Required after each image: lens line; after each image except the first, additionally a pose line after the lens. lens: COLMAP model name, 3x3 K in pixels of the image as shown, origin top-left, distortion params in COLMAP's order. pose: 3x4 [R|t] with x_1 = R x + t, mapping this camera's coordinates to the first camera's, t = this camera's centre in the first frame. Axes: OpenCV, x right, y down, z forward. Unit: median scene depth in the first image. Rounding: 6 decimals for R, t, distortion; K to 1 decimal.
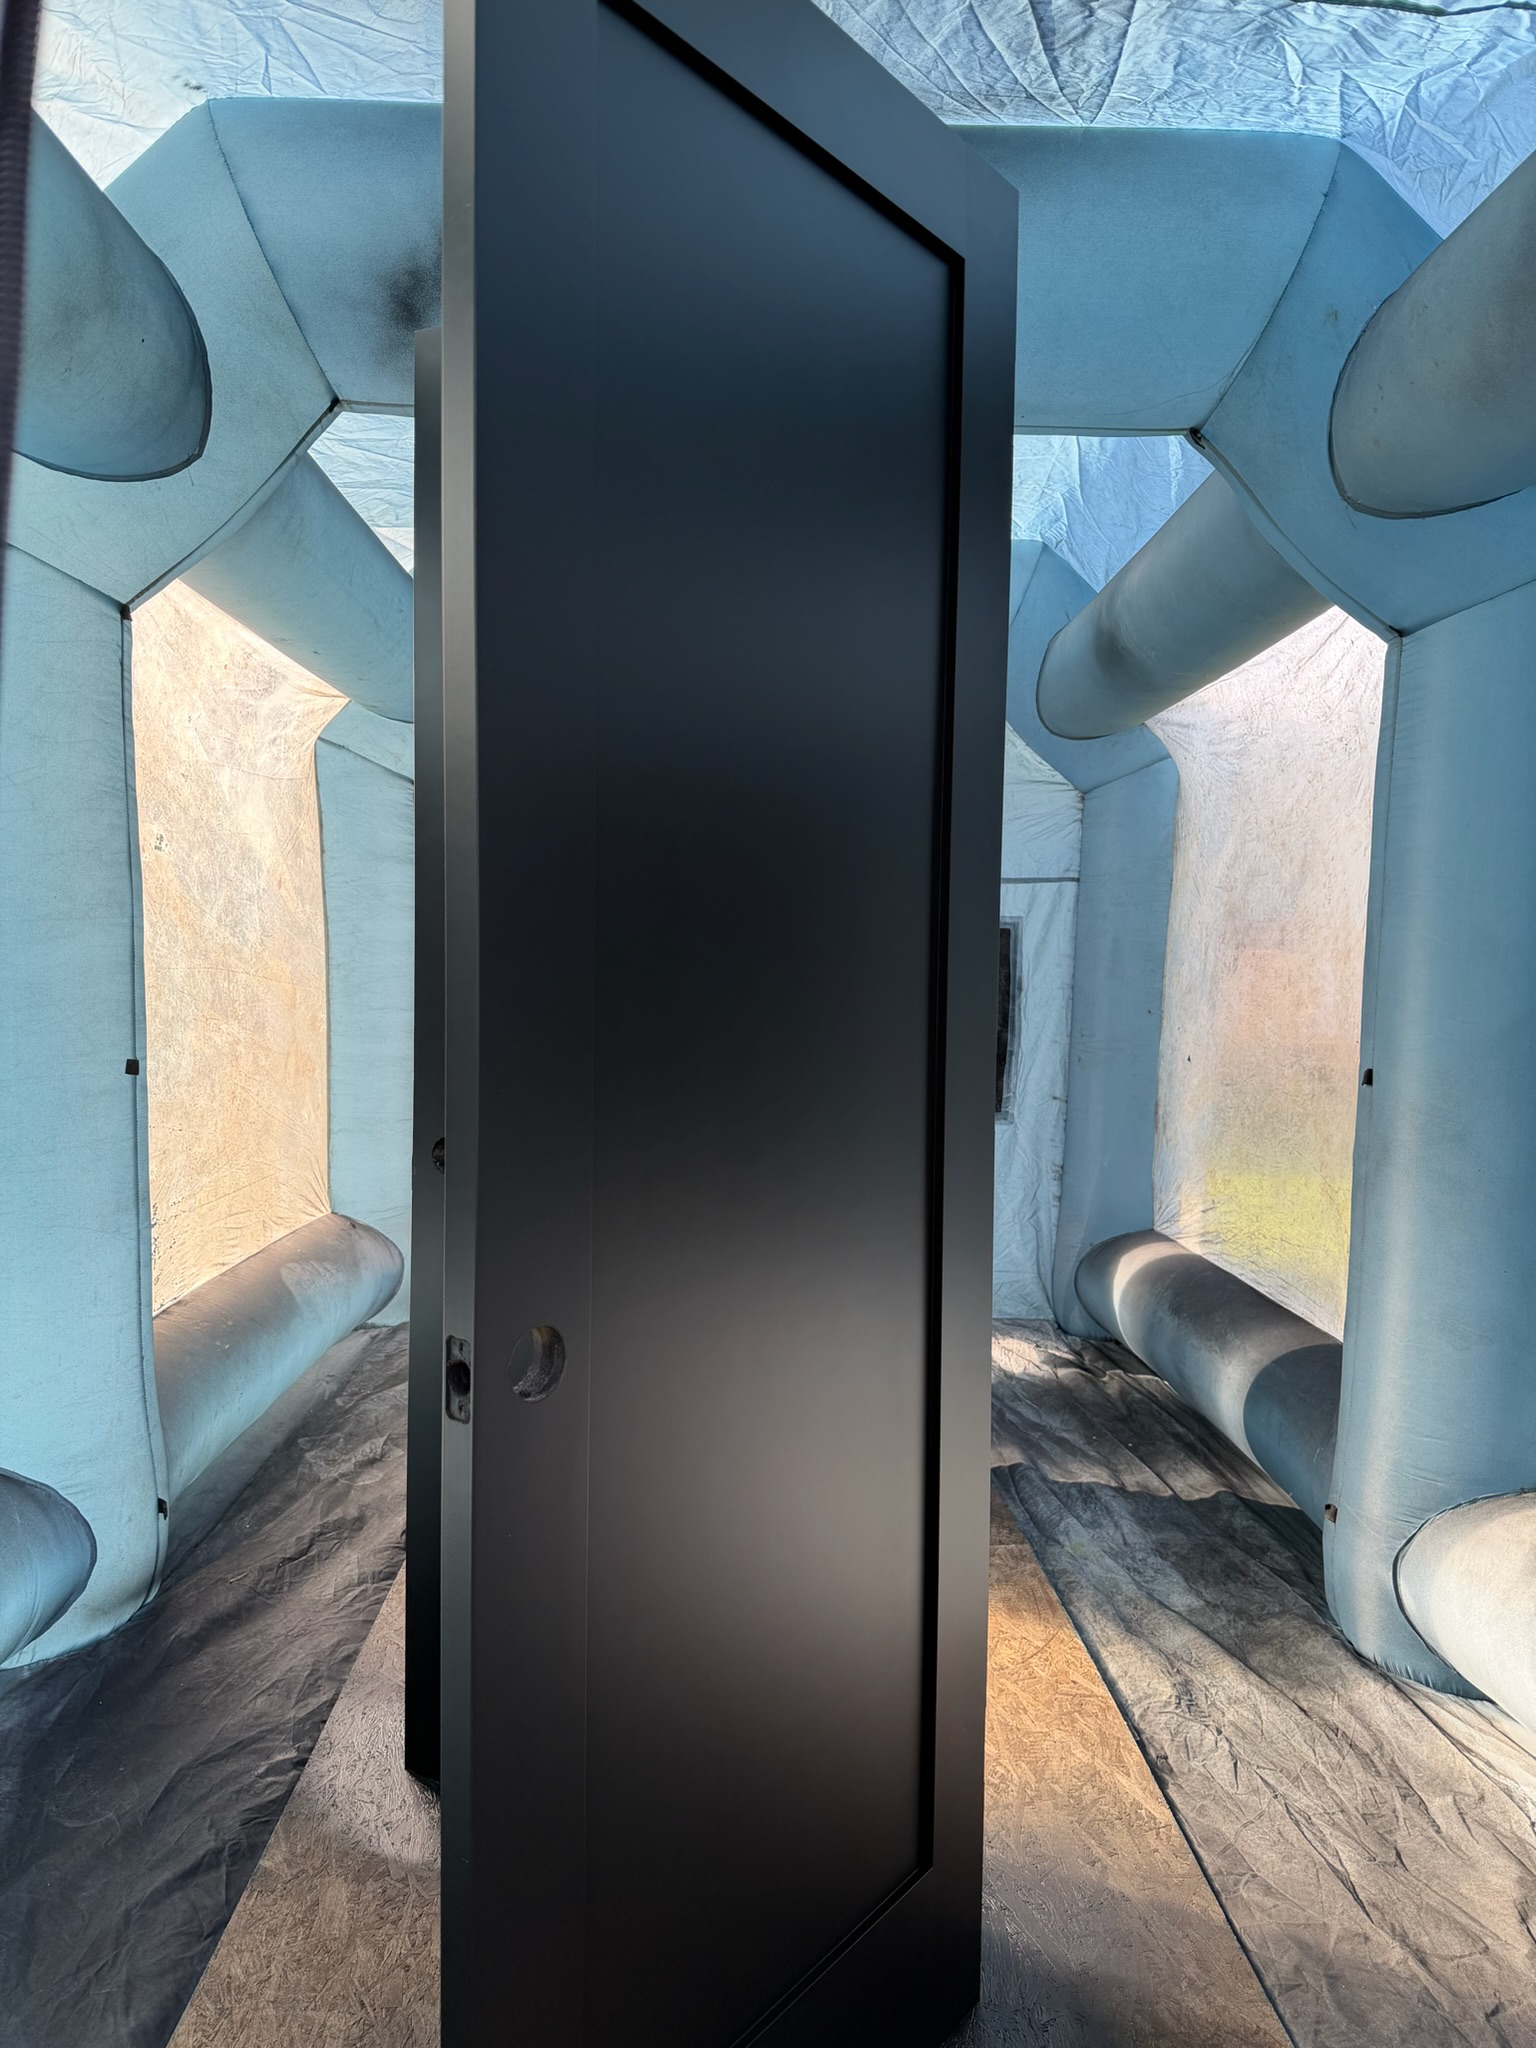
lens RADIAL K [[1445.1, 0, 769.3], [0, 1445.1, 1051.2], [0, 0, 1]] dist [0.041295, -0.045467]
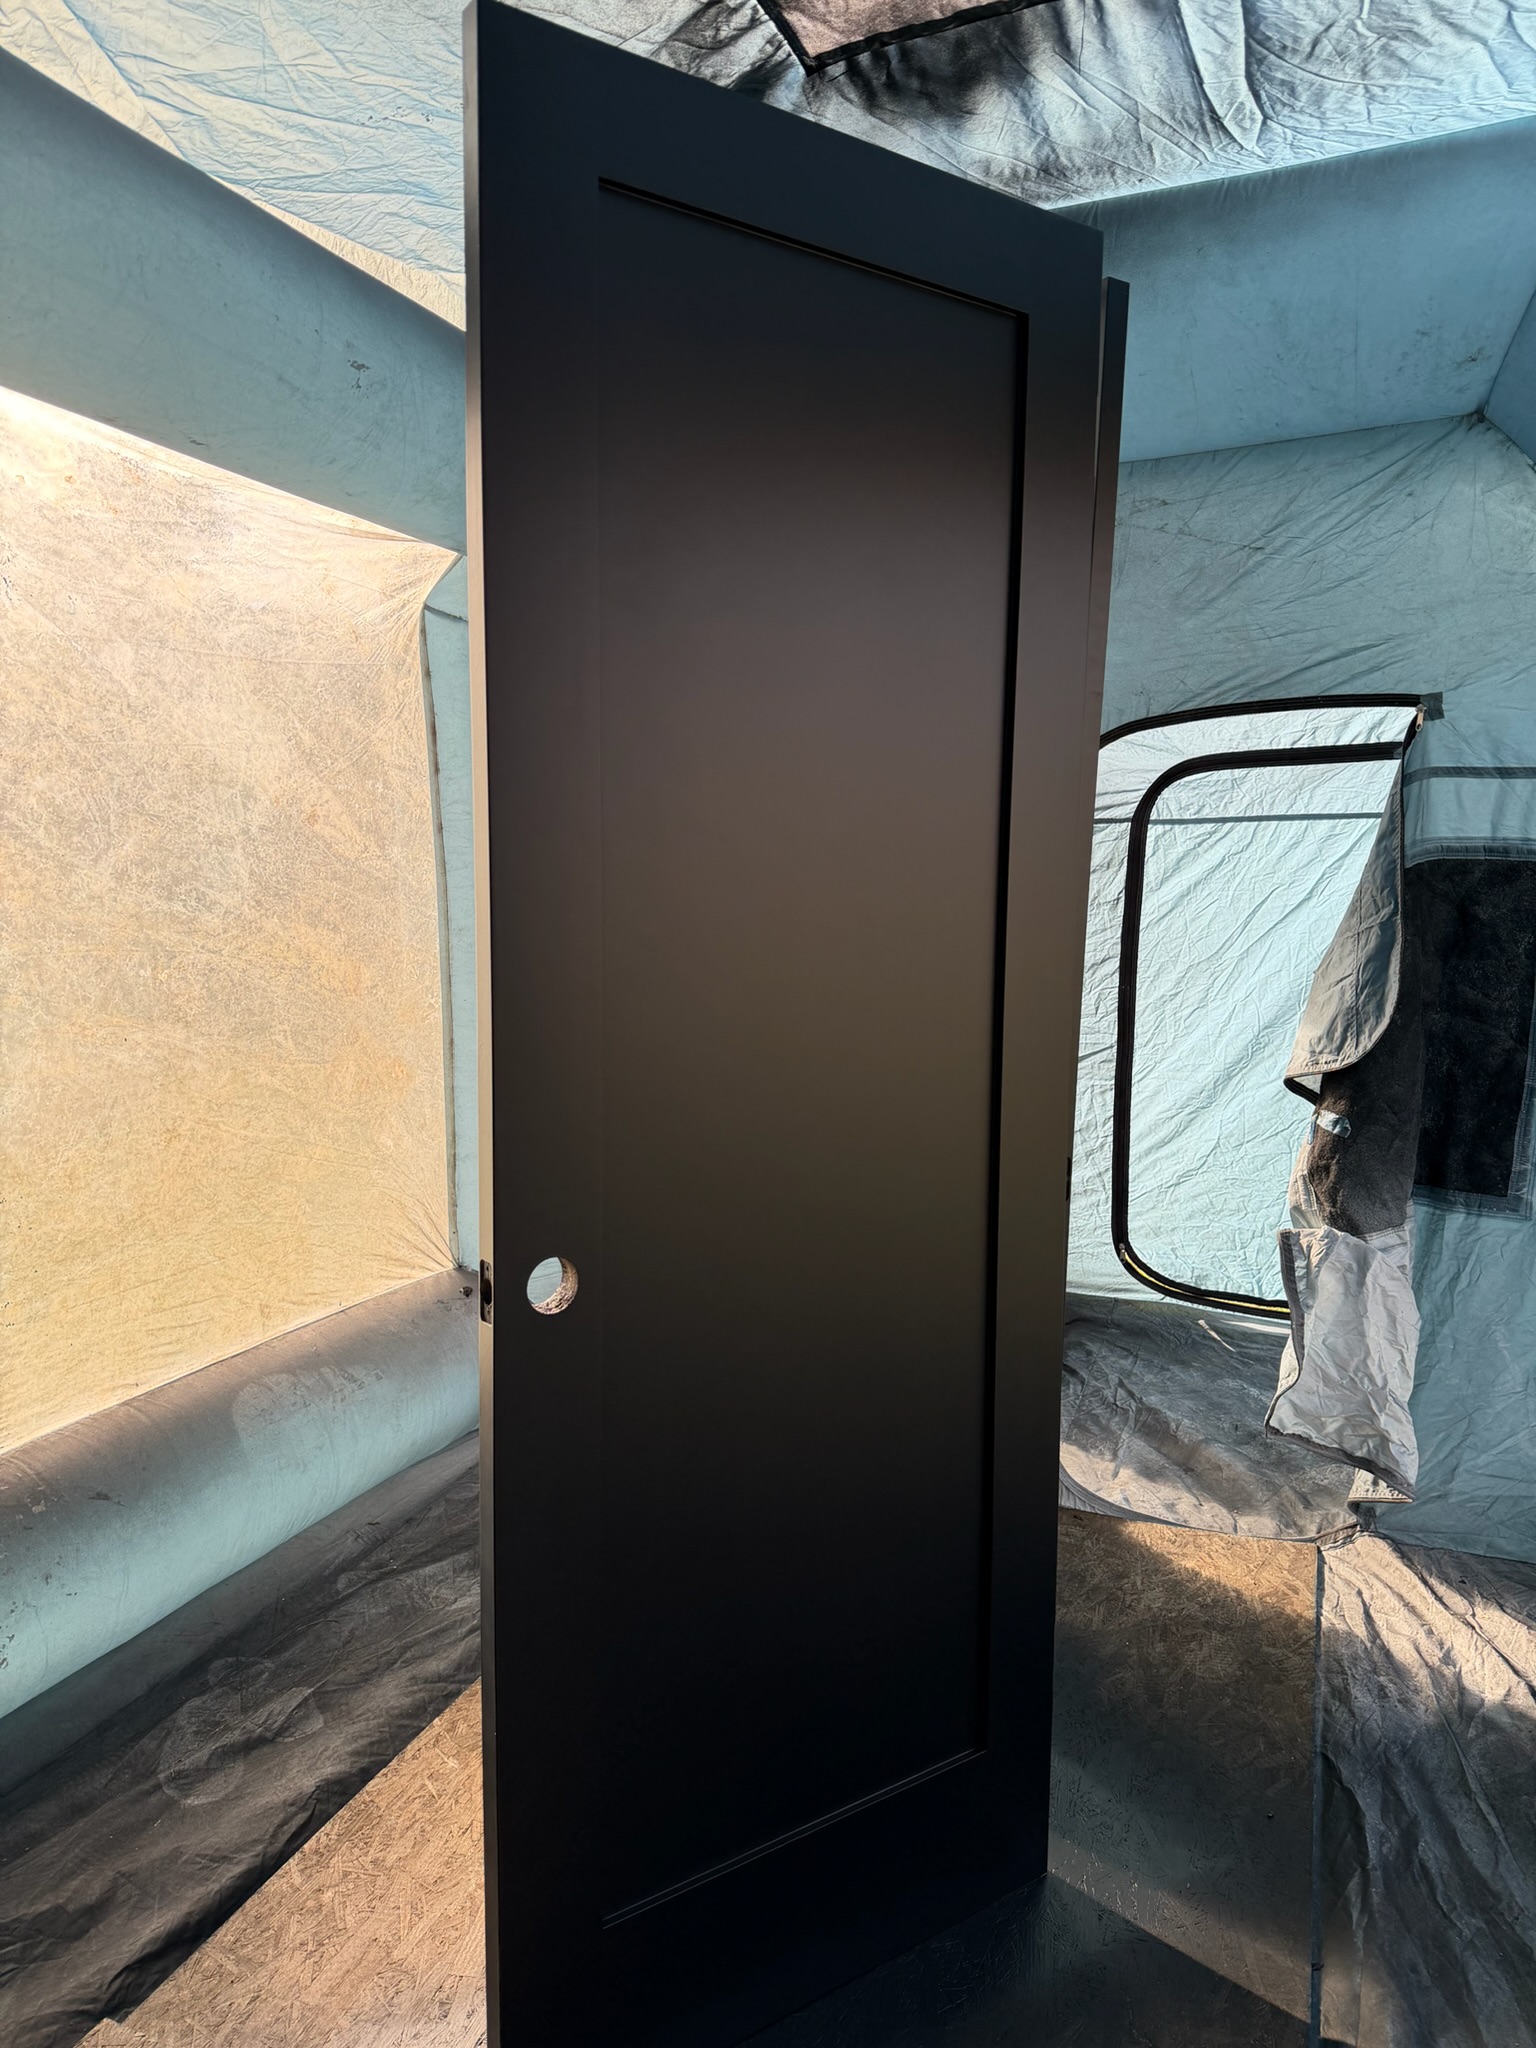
lens RADIAL K [[1445.1, 0, 769.3], [0, 1445.1, 1051.2], [0, 0, 1]] dist [0.041295, -0.045467]
pose [[0.915837, 0.040569, -0.399495, 0.137732], [-0.018535, 0.998094, 0.058866, -0.046717], [0.401122, -0.046507, 0.914843, 0.426873]]
